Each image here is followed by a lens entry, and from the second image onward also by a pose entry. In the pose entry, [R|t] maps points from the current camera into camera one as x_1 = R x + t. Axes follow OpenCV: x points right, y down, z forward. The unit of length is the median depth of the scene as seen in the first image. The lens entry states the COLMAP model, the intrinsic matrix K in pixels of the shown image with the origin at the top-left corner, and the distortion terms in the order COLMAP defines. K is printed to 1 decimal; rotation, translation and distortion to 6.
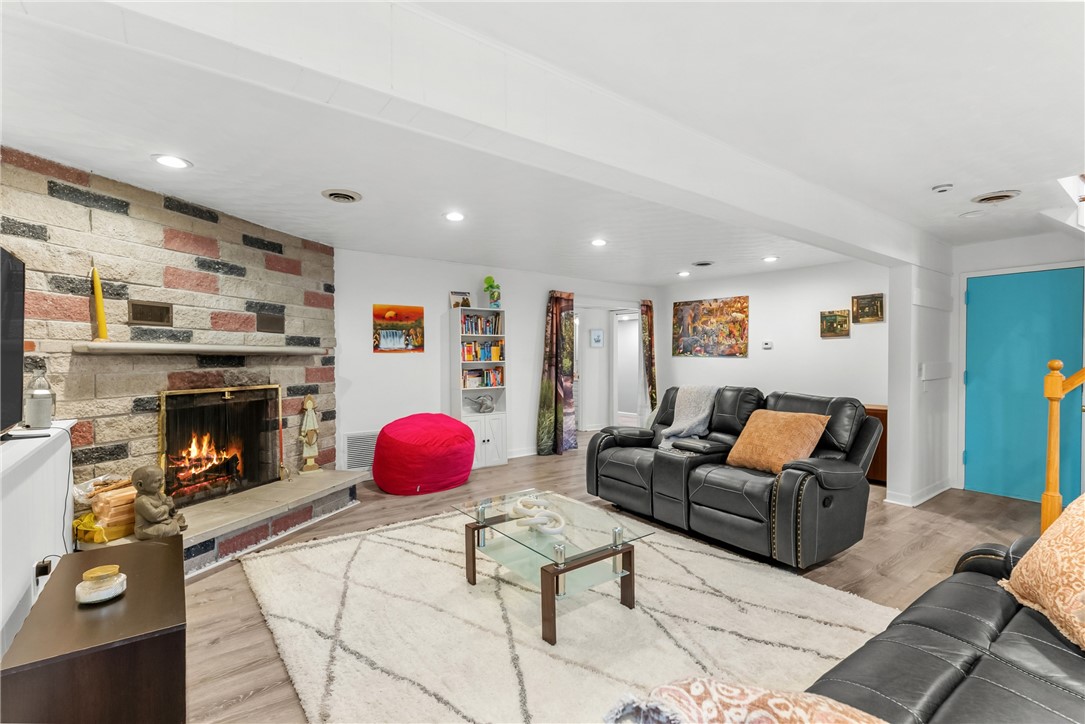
lens RADIAL K [[505.5, 0, 542.1], [0, 505.5, 359.3], [0, 0, 1]] dist [0.004304, -0.002006]
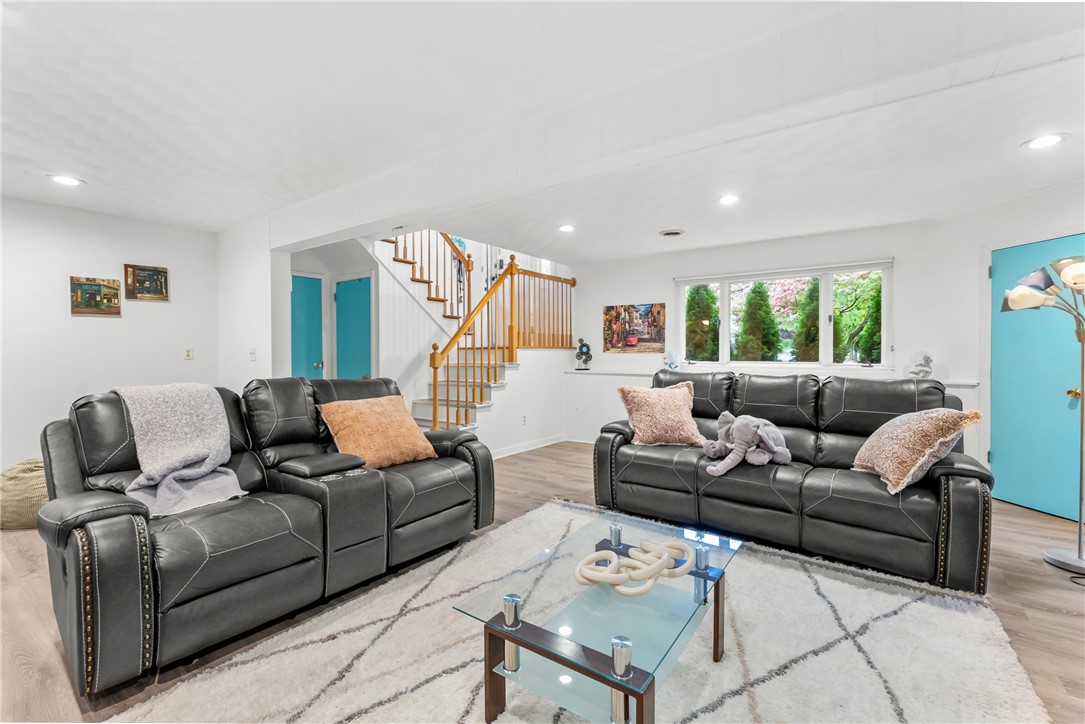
lens RADIAL K [[472.5, 0, 537.7], [0, 472.5, 361.1], [0, 0, 1]] dist [-0.000307, -0.000320]
pose [[-0.293223, -0.023604, 0.955753, -0.713140], [0.008492, 0.999591, 0.027292, 0.026008], [-0.956006, 0.016119, -0.292902, 1.652537]]
